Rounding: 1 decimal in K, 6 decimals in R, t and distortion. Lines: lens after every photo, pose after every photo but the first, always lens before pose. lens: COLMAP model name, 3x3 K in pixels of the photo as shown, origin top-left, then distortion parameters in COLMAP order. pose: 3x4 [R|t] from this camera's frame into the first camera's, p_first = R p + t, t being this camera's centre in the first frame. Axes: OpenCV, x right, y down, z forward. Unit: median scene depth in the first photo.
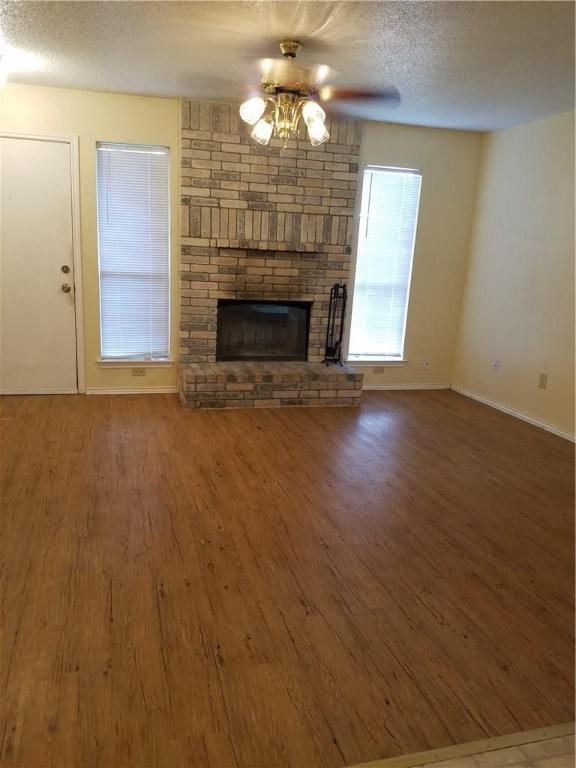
lens RADIAL K [[595.9, 0, 268.2], [0, 595.9, 389.0], [0, 0, 1]] dist [0.196212, -0.360280]
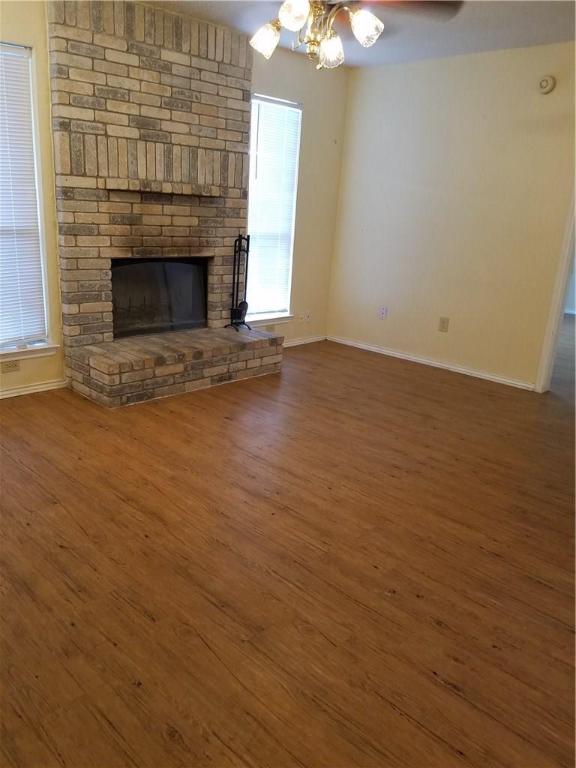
lens RADIAL K [[595.9, 0, 268.2], [0, 595.9, 389.0], [0, 0, 1]] dist [0.196212, -0.360280]
pose [[0.868672, -0.150805, 0.471876, -0.304018], [0.102266, 0.986611, 0.127047, -0.064227], [-0.484717, -0.062106, 0.872463, 0.216498]]
